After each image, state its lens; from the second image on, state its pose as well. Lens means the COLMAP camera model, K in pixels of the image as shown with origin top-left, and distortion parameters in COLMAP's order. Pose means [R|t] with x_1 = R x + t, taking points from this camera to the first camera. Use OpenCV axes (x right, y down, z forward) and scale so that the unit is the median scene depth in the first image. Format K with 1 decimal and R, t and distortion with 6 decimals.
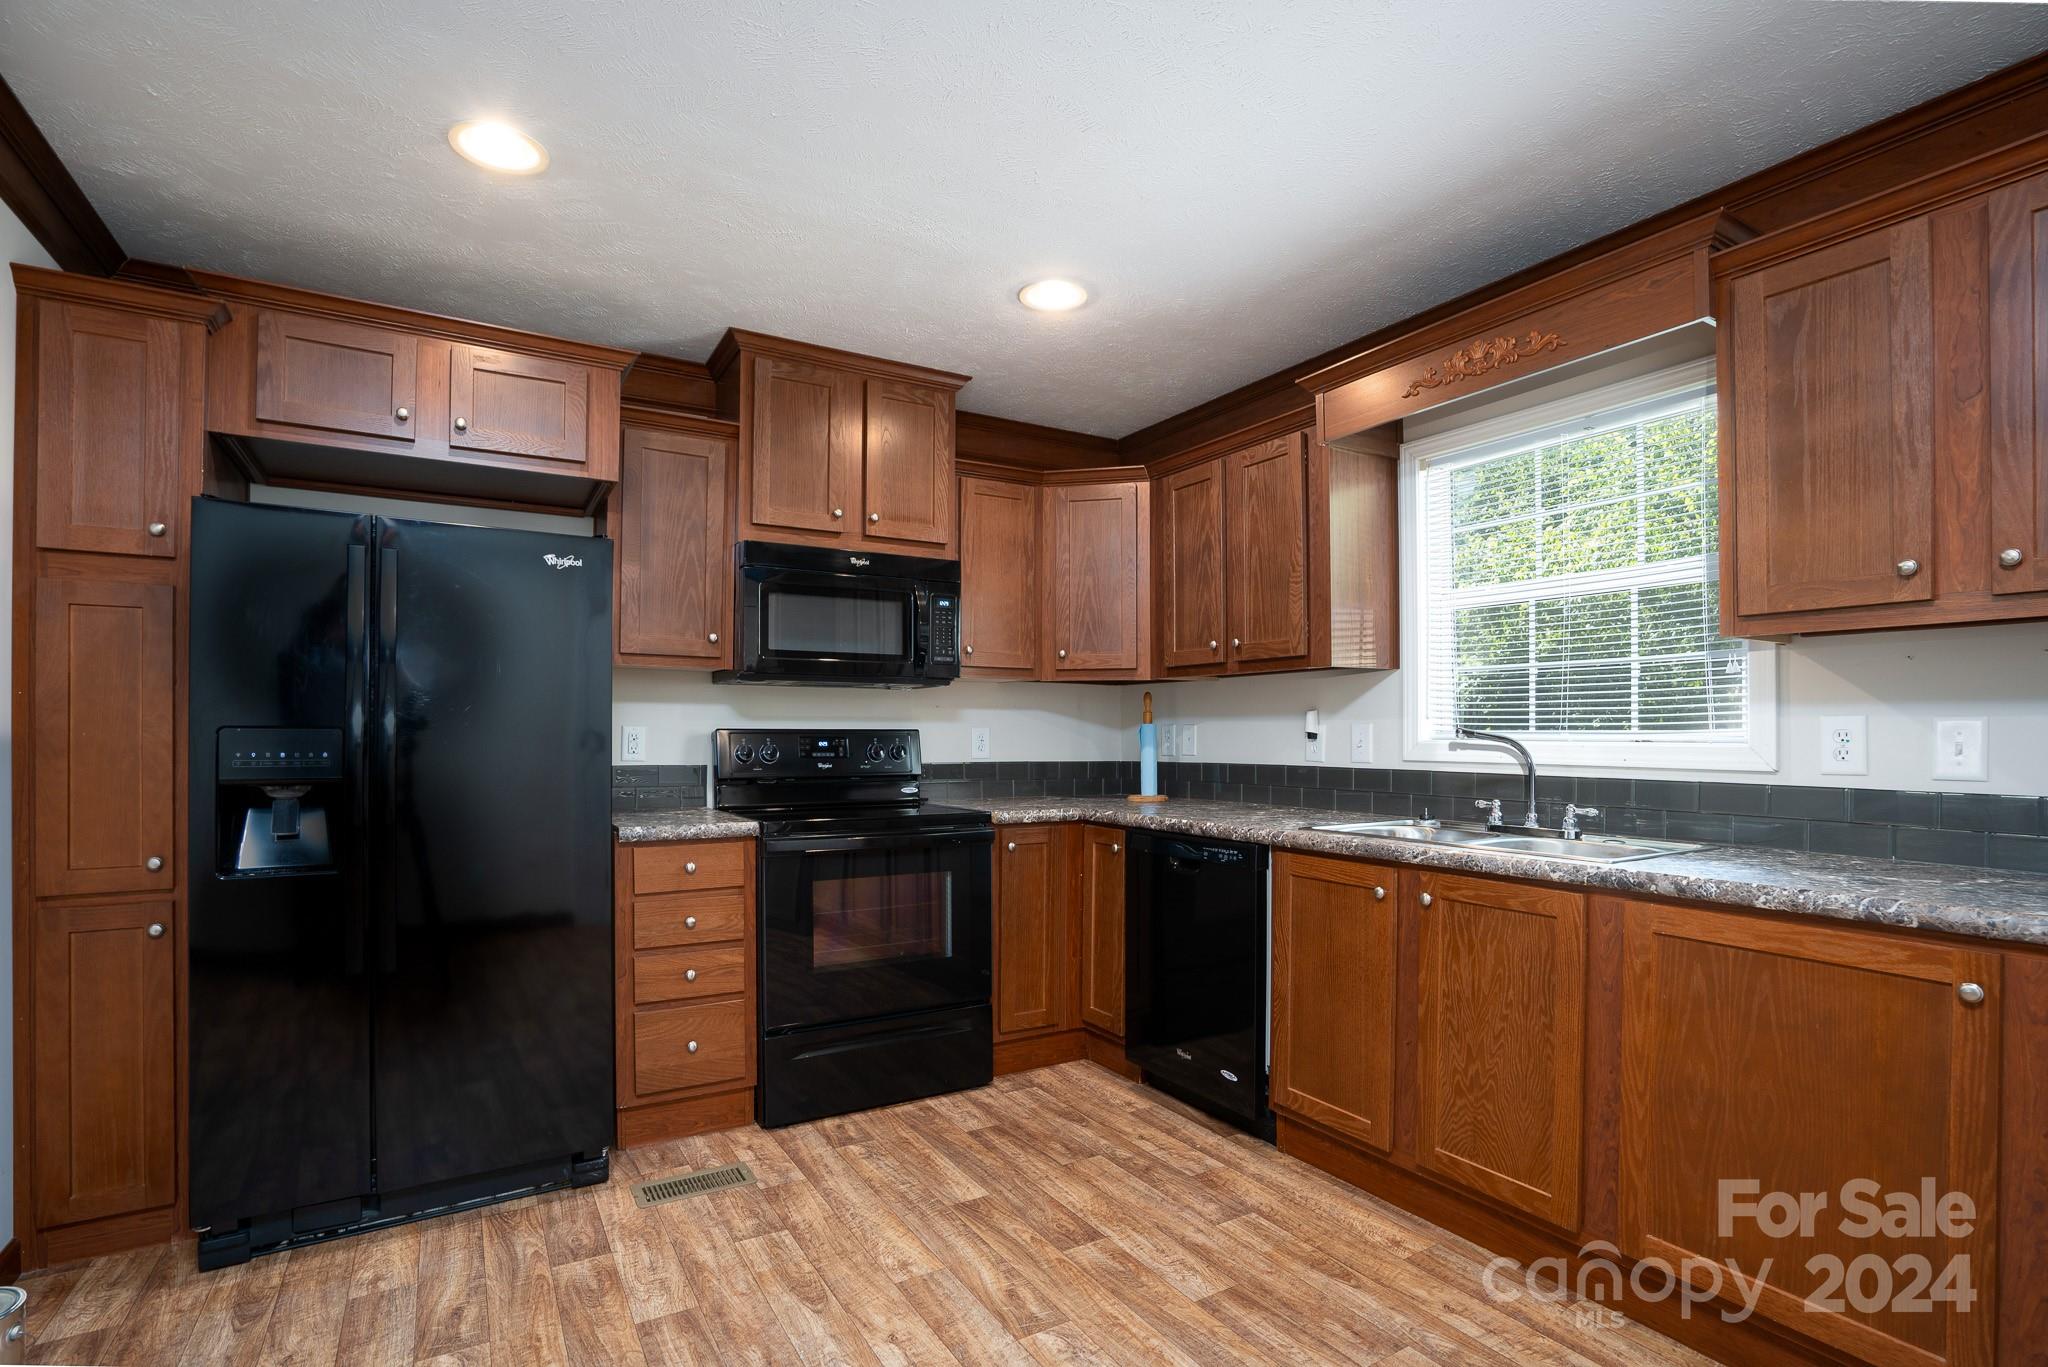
lens RADIAL K [[968.4, 0, 1041.3], [0, 968.4, 726.2], [0, 0, 1]] dist [-0.057297, 0.026728]
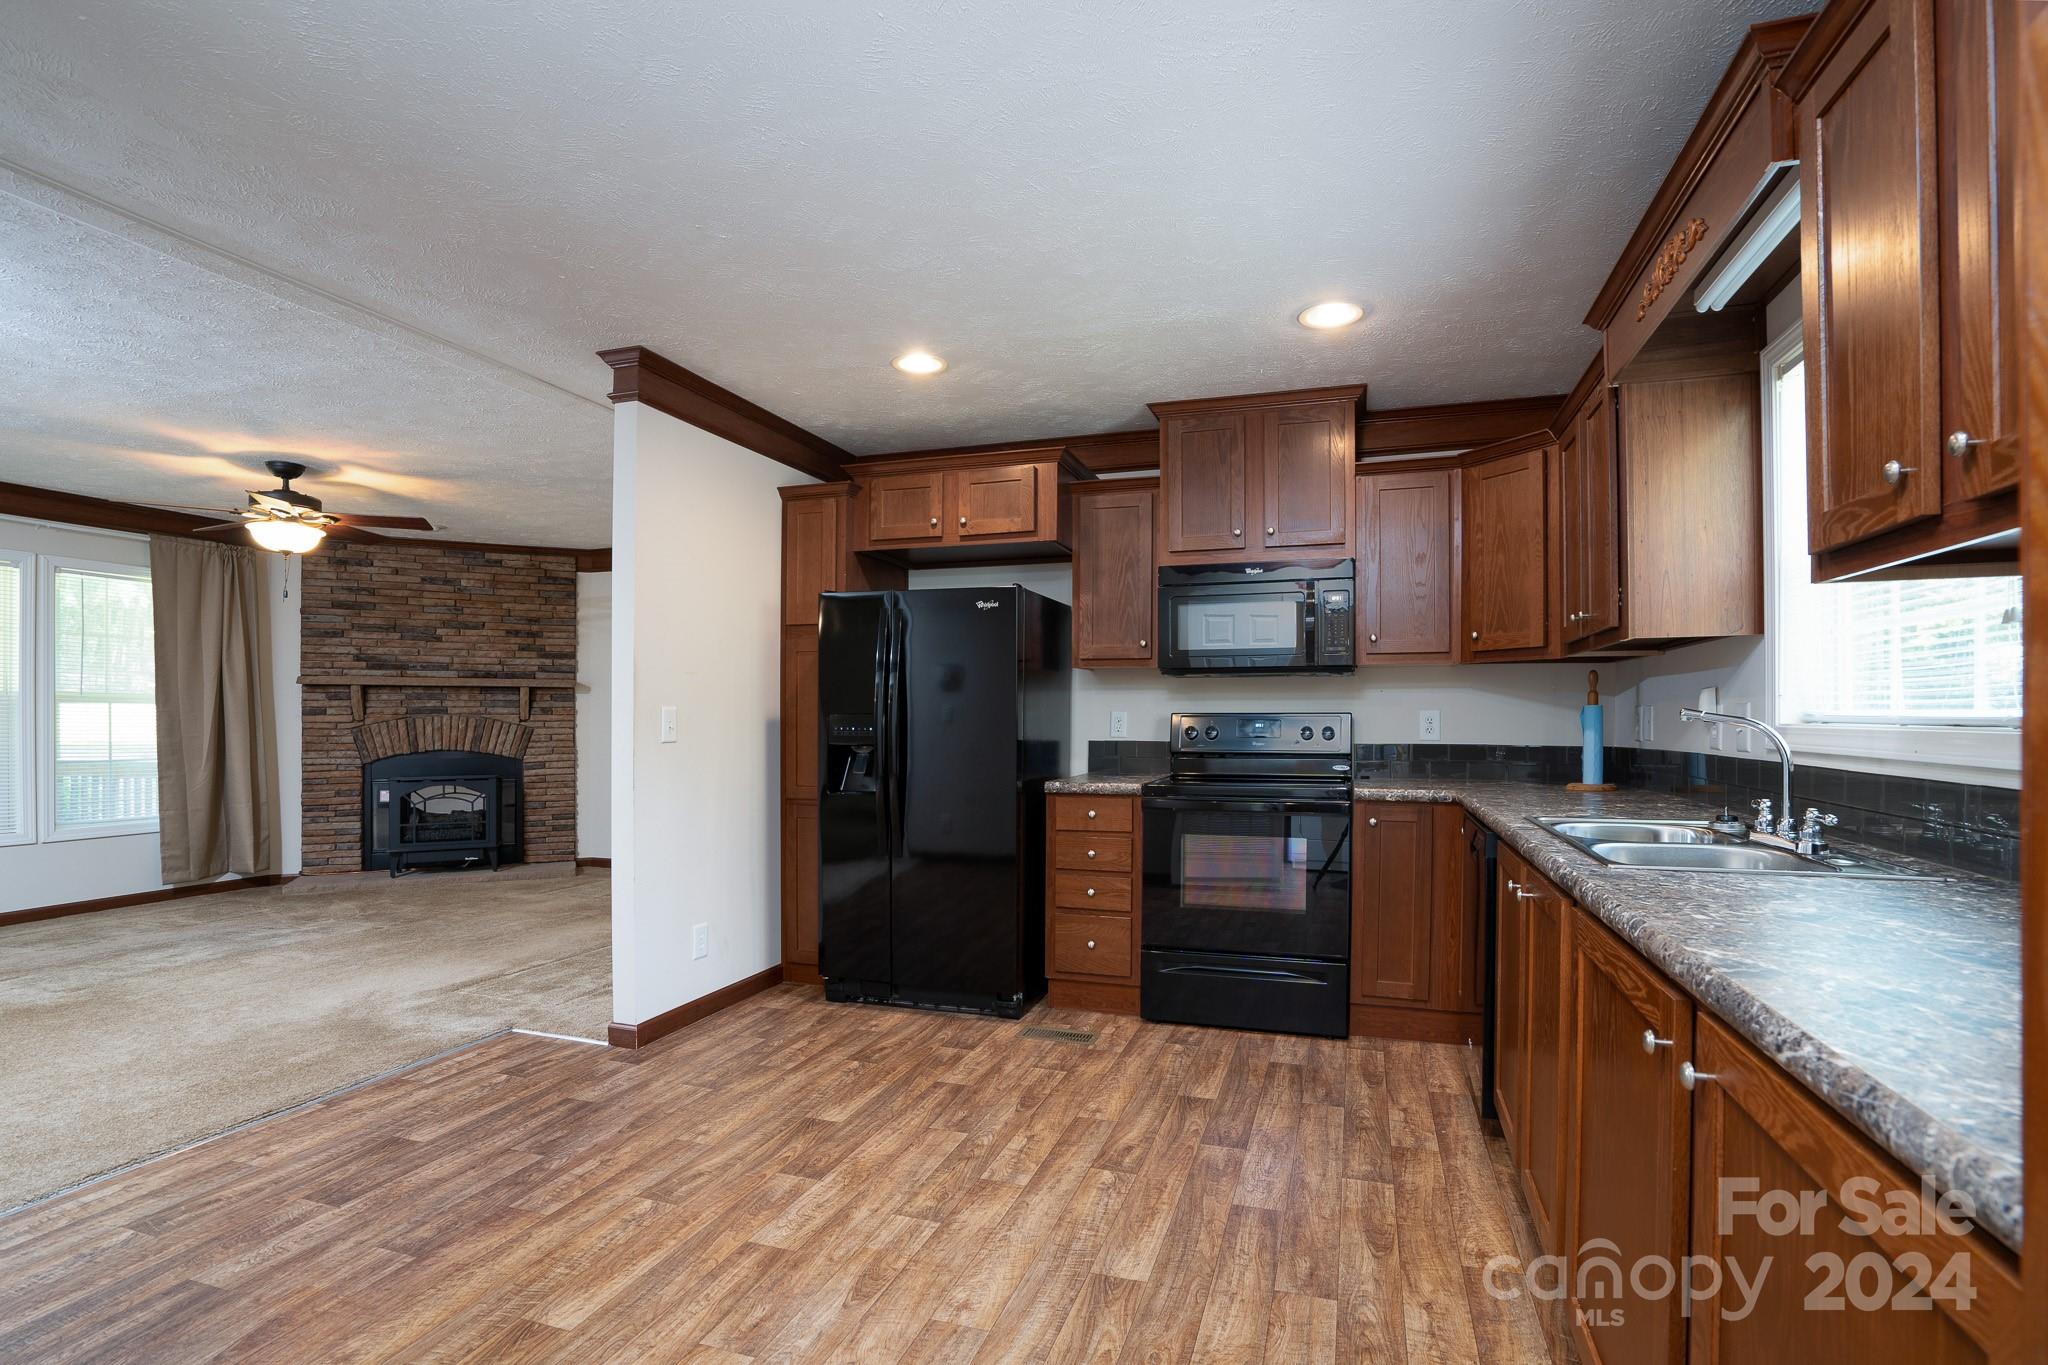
lens RADIAL K [[954.6, 0, 1039.8], [0, 954.6, 712.7], [0, 0, 1]] dist [-0.058896, 0.024471]
pose [[0.654944, -0.005581, -0.755657, 0.544862], [0.007431, 0.999972, -0.000945, 0.002078], [0.755641, -0.004997, 0.654967, 0.044638]]
